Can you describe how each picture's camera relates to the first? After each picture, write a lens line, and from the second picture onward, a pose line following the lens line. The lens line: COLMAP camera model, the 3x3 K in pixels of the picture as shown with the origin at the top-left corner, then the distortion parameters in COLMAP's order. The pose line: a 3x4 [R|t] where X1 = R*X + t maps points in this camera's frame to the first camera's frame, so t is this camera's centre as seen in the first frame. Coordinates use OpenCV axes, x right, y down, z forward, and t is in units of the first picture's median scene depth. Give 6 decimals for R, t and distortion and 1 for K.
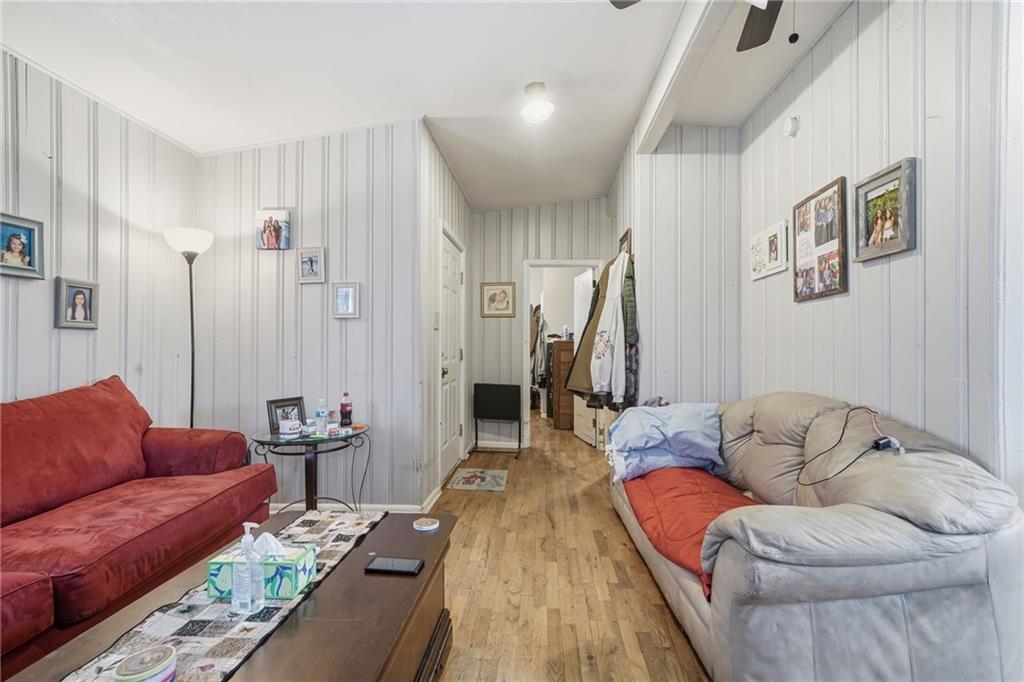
lens RADIAL K [[441.3, 0, 507.7], [0, 441.3, 340.9], [0, 0, 1]] dist [0.001422, 0.000230]
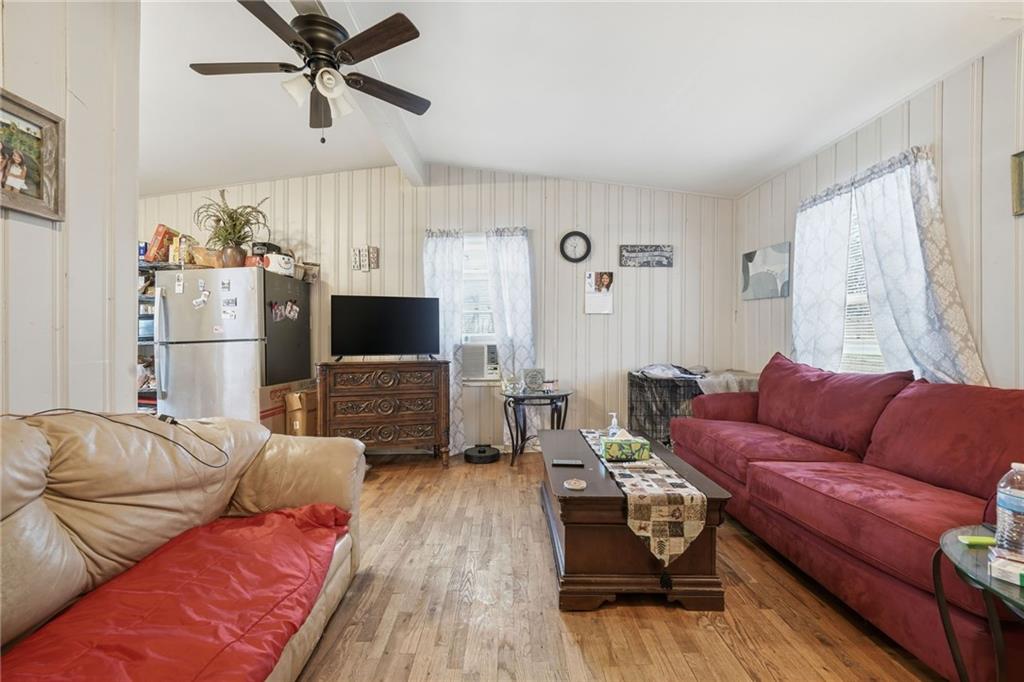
lens RADIAL K [[441.3, 0, 507.7], [0, 441.3, 340.9], [0, 0, 1]] dist [0.001422, 0.000230]
pose [[-0.996825, -0.000248, -0.079622, 0.073483], [0.000557, 0.999949, -0.010086, 0.038293], [0.079620, -0.010098, -0.996774, 1.806288]]
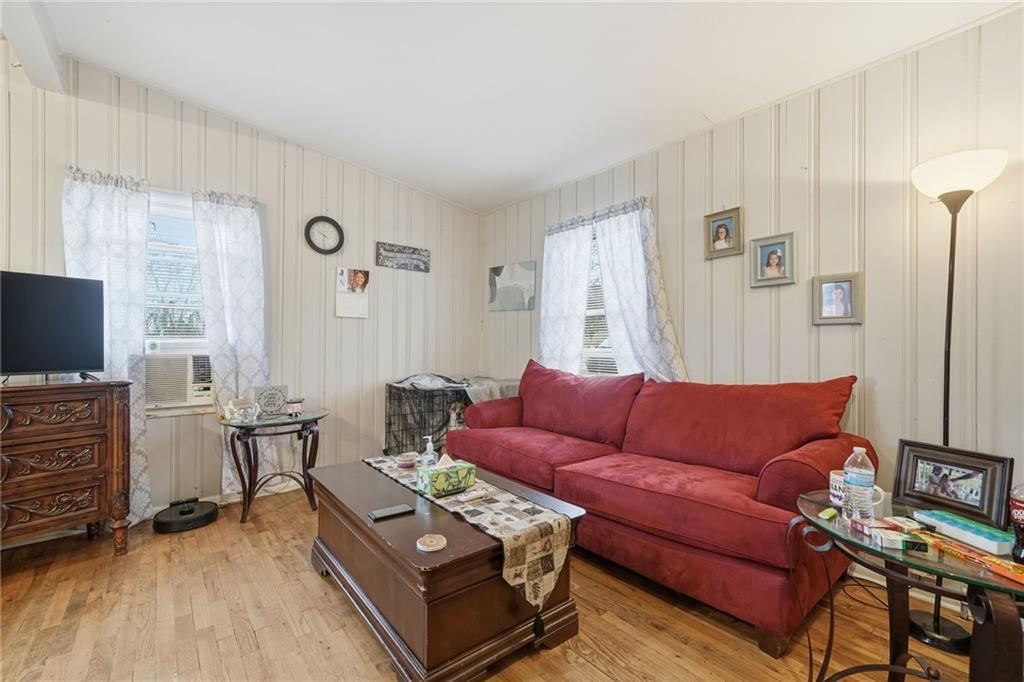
lens RADIAL K [[435.8, 0, 512.5], [0, 435.8, 346.8], [0, 0, 1]] dist [0.002247, 0.000364]
pose [[-0.722074, -0.002342, -0.691811, 0.249297], [0.007745, 0.999904, -0.011469, 0.031691], [0.691772, -0.013639, -0.721987, 1.456340]]
